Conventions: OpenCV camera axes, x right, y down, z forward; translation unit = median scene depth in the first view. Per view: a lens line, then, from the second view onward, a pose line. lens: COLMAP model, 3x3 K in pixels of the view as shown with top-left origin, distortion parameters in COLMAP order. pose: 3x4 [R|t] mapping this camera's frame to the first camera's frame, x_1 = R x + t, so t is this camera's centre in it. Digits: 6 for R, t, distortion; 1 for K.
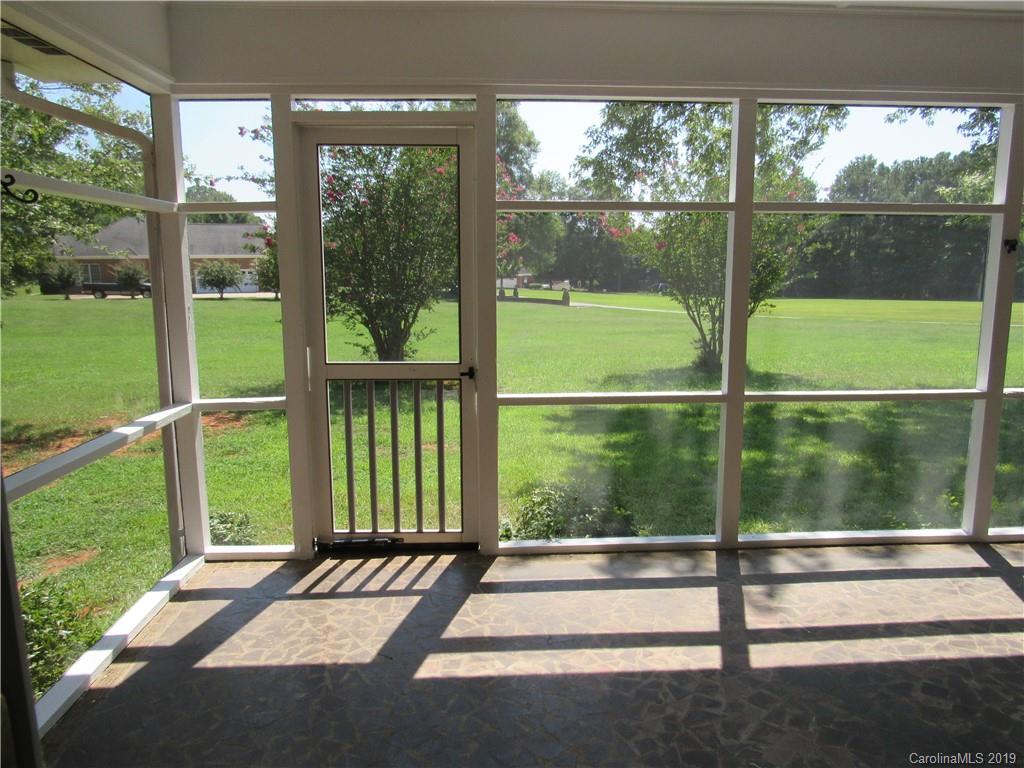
lens RADIAL K [[735.4, 0, 516.9], [0, 735.4, 384.4], [0, 0, 1]] dist [-0.022731, 0.005057]
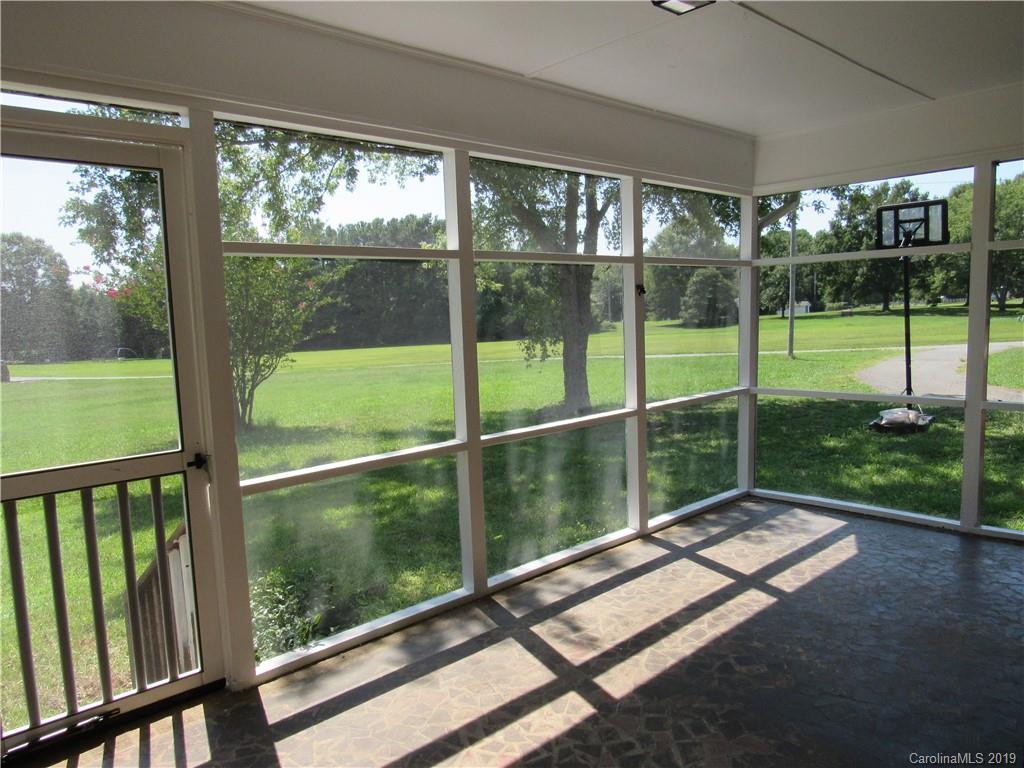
lens RADIAL K [[735.4, 0, 516.9], [0, 735.4, 384.4], [0, 0, 1]] dist [-0.022731, 0.005057]
pose [[0.766962, -0.093323, 0.634870, -0.290706], [0.141550, 0.989602, -0.025534, -0.028858], [-0.625886, 0.109449, 0.772197, 0.189377]]
